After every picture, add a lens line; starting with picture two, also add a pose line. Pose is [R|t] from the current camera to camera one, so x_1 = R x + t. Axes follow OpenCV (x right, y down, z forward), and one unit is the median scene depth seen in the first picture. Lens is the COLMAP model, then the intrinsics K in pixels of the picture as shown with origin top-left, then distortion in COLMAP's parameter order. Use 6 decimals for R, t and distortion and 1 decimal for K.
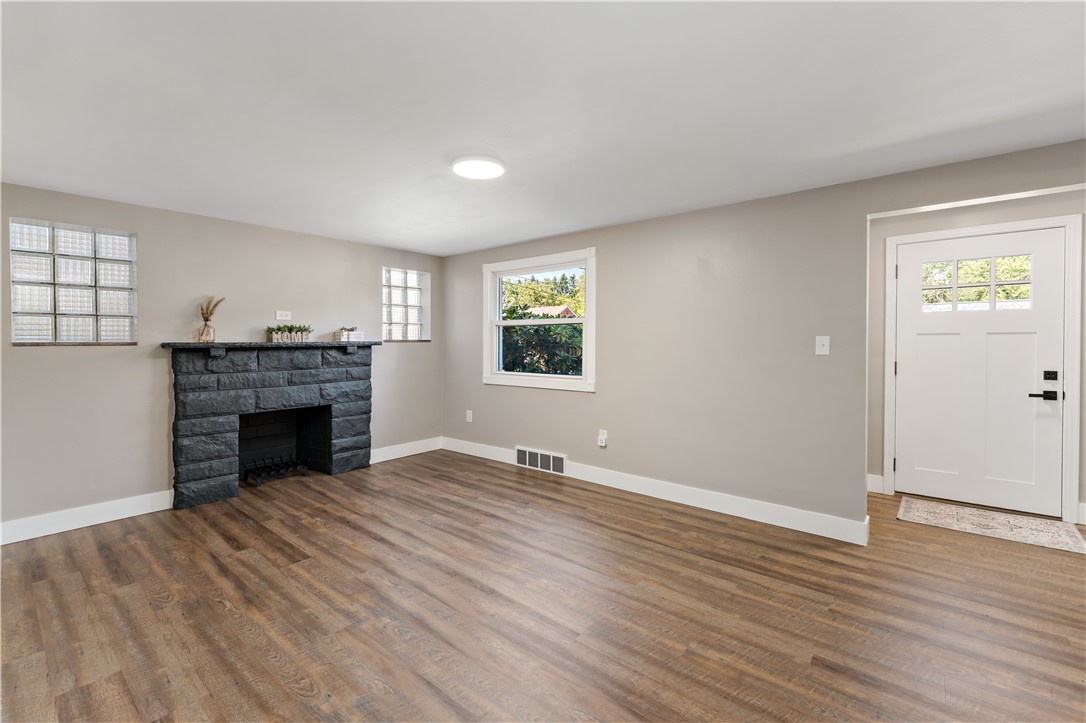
lens RADIAL K [[467.6, 0, 550.3], [0, 467.6, 351.9], [0, 0, 1]] dist [-0.002348, 0.000102]
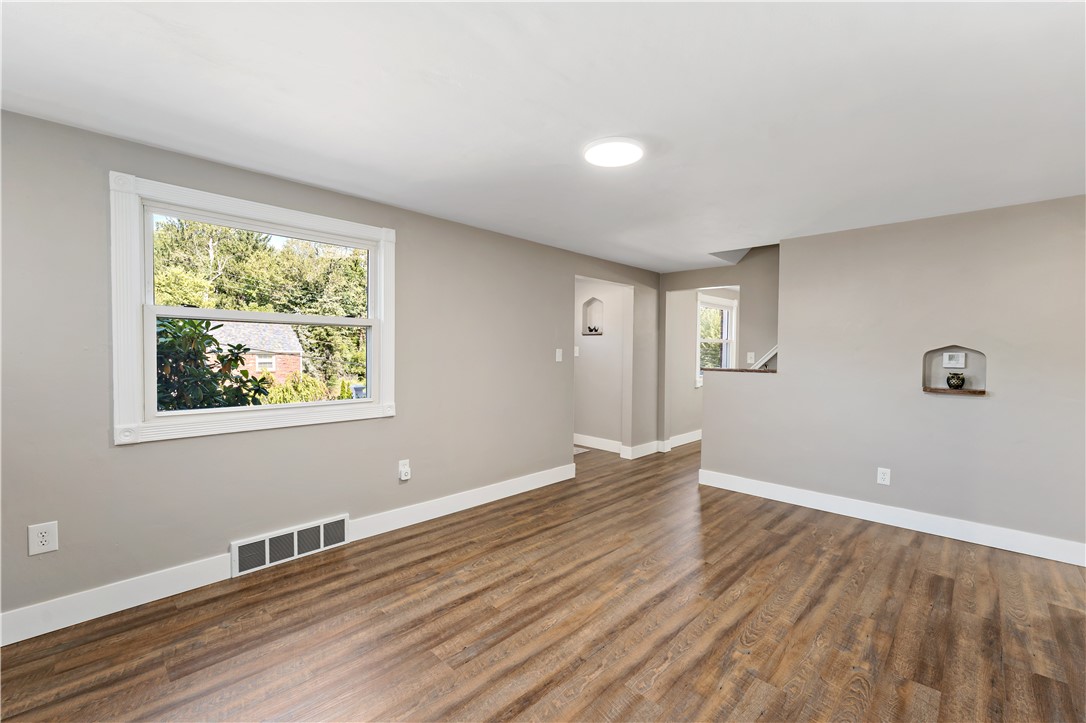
lens RADIAL K [[467.6, 0, 550.8], [0, 467.6, 362.2], [0, 0, 1]] dist [-0.002348, 0.000102]
pose [[0.062643, -0.019758, 0.997840, -0.843385], [0.015647, 0.999701, 0.018813, -0.018579], [-0.997913, 0.014434, 0.062933, 0.852493]]
